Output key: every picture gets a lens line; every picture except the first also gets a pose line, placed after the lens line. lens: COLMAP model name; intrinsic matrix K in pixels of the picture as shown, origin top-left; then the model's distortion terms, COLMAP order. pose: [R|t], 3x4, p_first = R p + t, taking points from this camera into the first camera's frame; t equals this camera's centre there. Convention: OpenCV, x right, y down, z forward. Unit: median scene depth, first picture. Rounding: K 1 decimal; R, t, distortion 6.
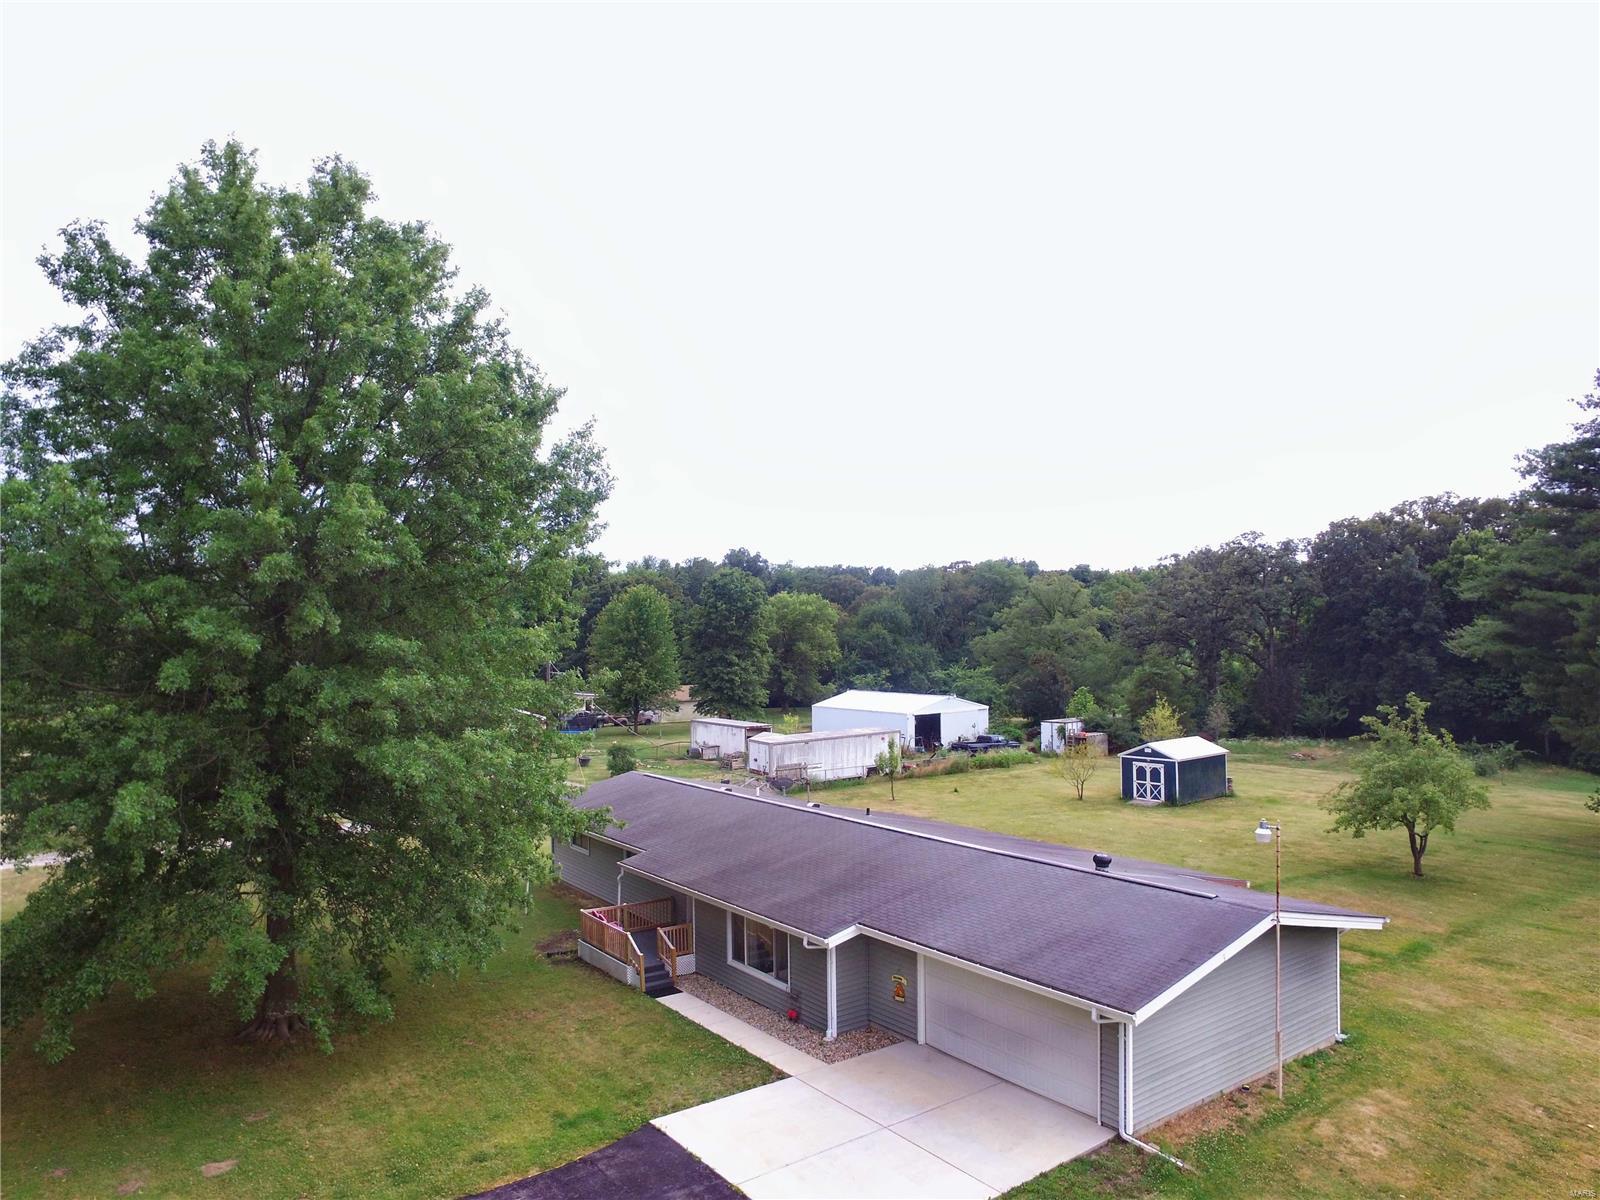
lens RADIAL K [[1077.3, 0, 785.0], [0, 1077.3, 598.7], [0, 0, 1]] dist [-0.125774, 0.092075]
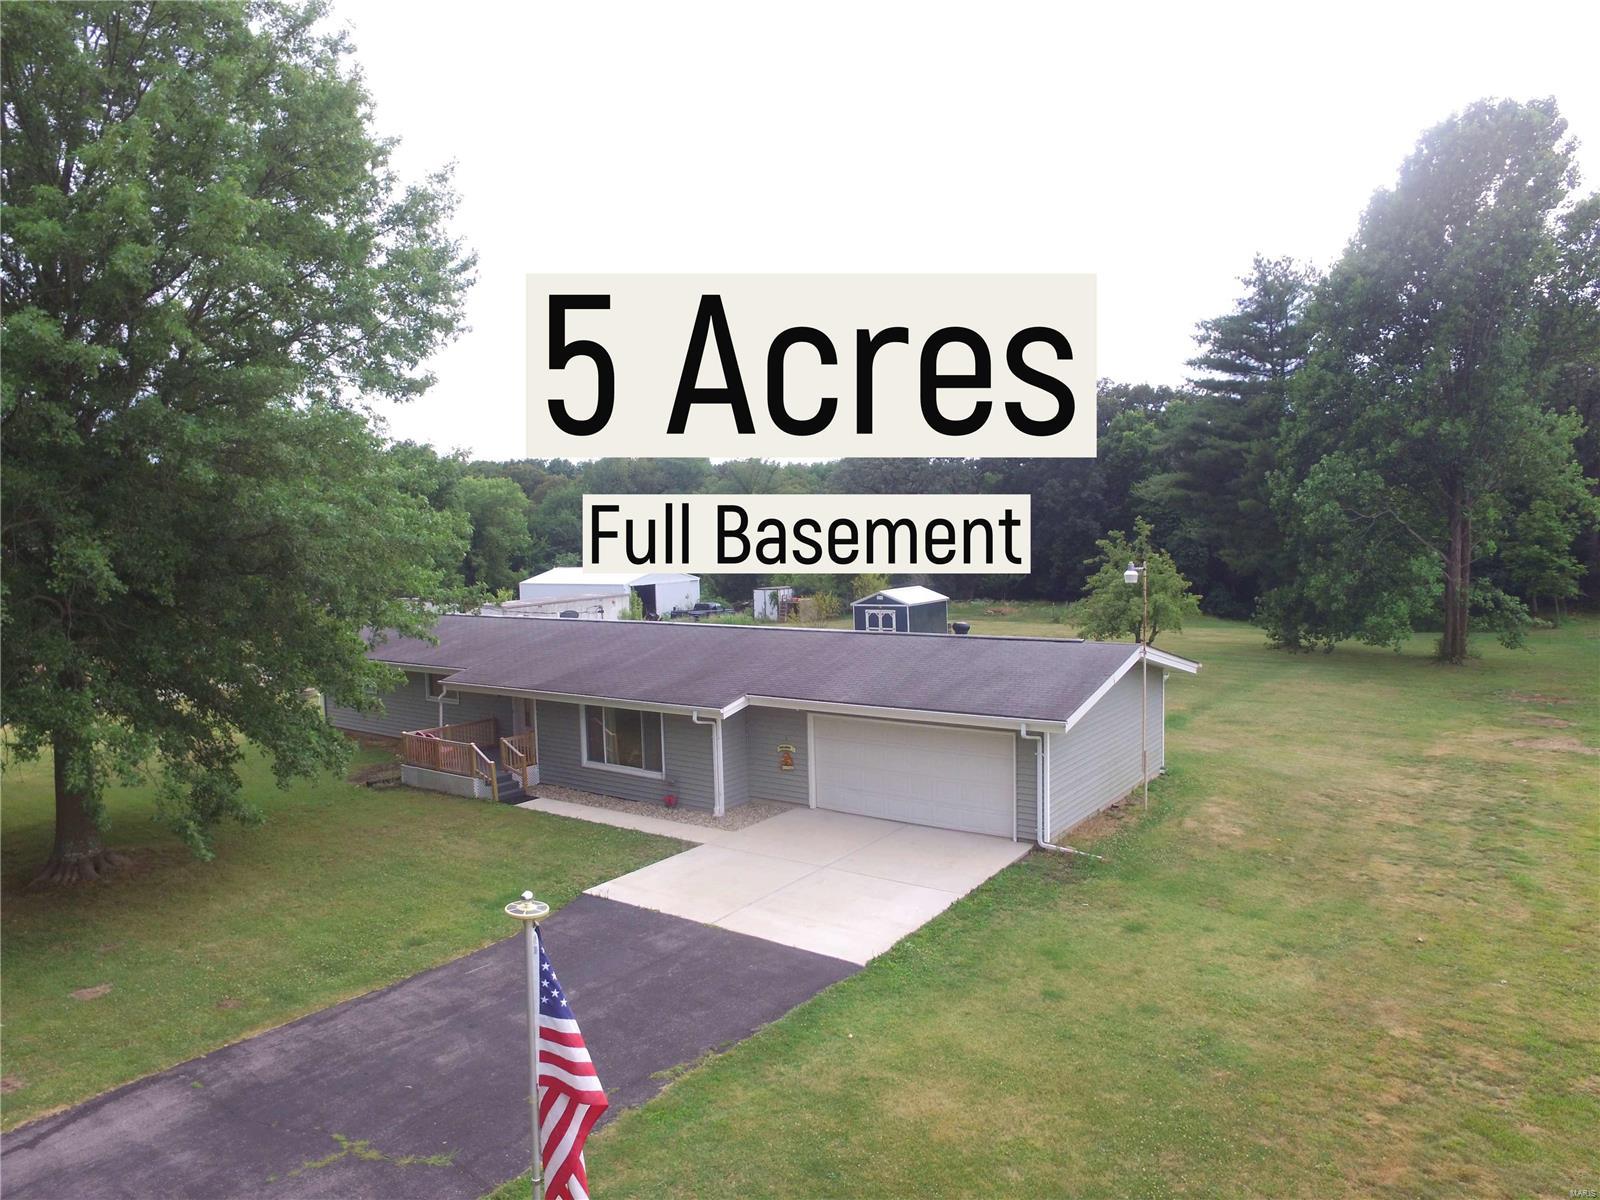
lens RADIAL K [[1077.3, 0, 785.0], [0, 1077.3, 598.7], [0, 0, 1]] dist [-0.125774, 0.092075]
pose [[0.948234, -0.032686, 0.315886, -0.180827], [0.005941, 0.996341, 0.085260, 0.111408], [-0.317517, -0.078969, 0.944958, 0.040889]]
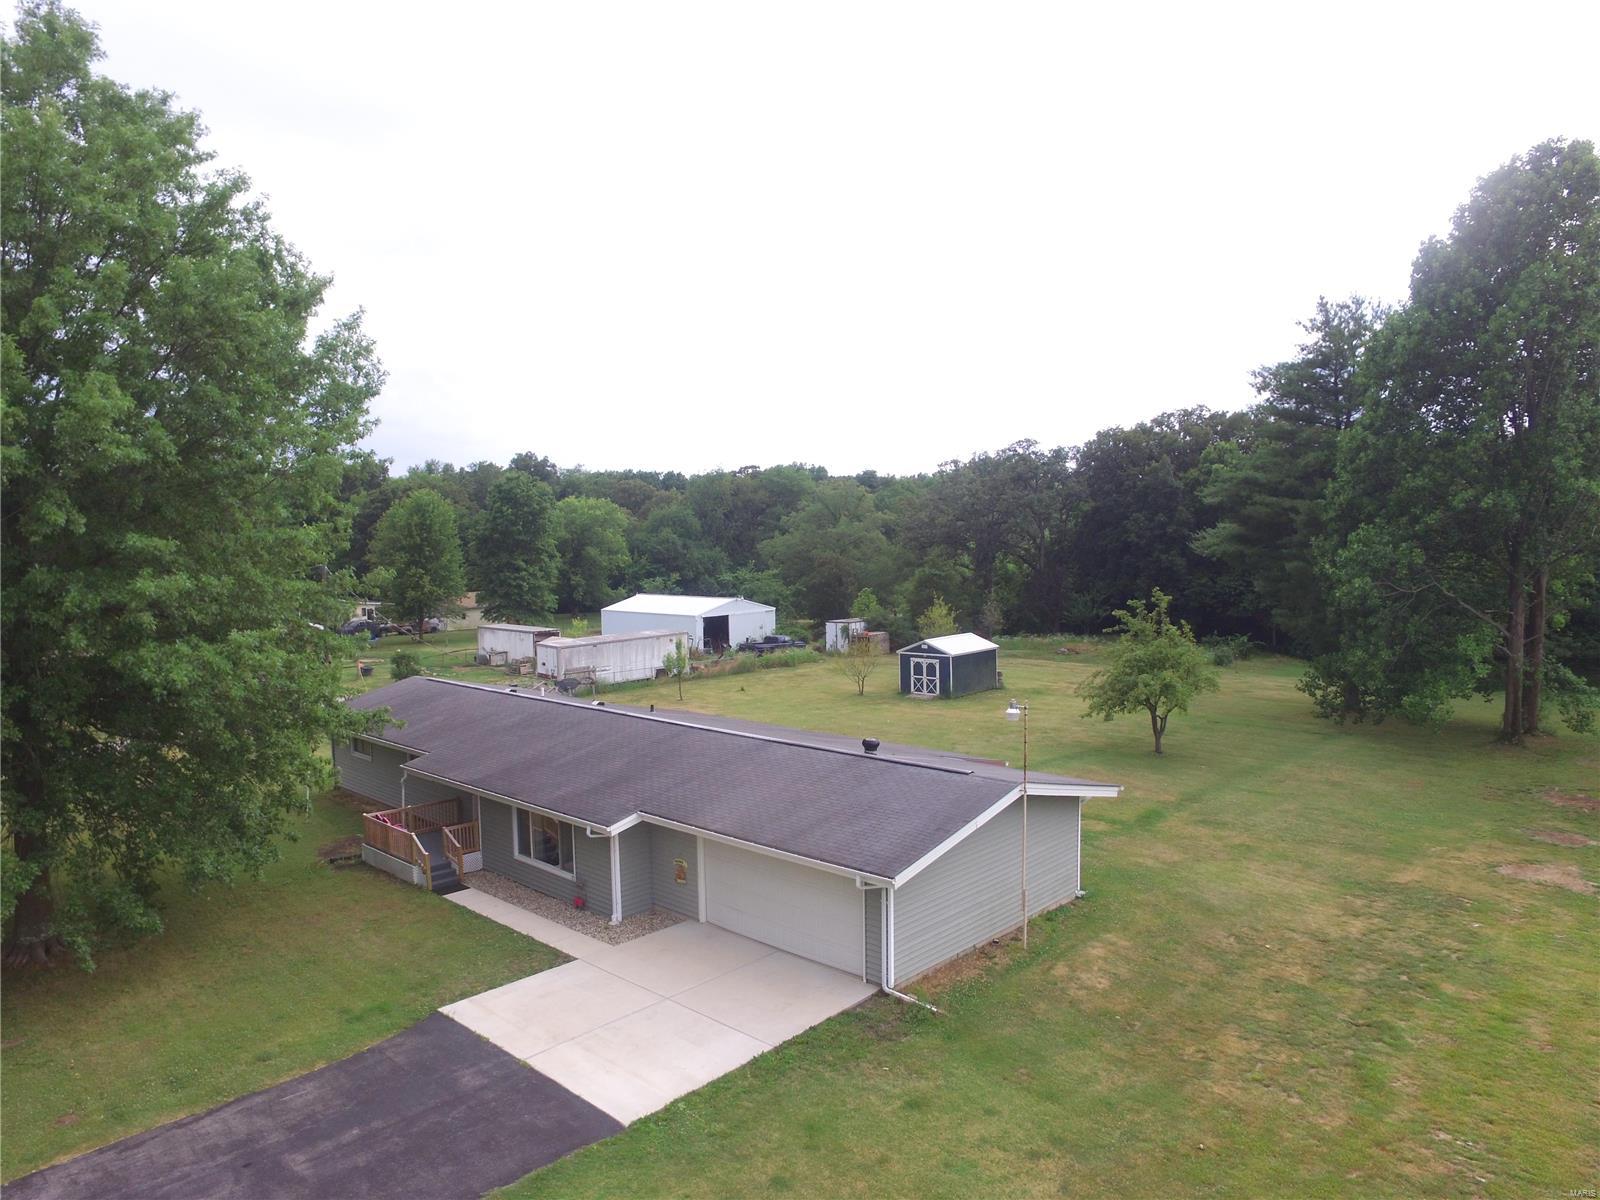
lens RADIAL K [[1077.3, 0, 785.0], [0, 1077.3, 598.7], [0, 0, 1]] dist [-0.125774, 0.092075]
pose [[0.981626, -0.015414, 0.190190, 0.010986], [-0.001206, 0.996211, 0.086963, 0.007361], [-0.190810, -0.085595, 0.977888, -0.021691]]
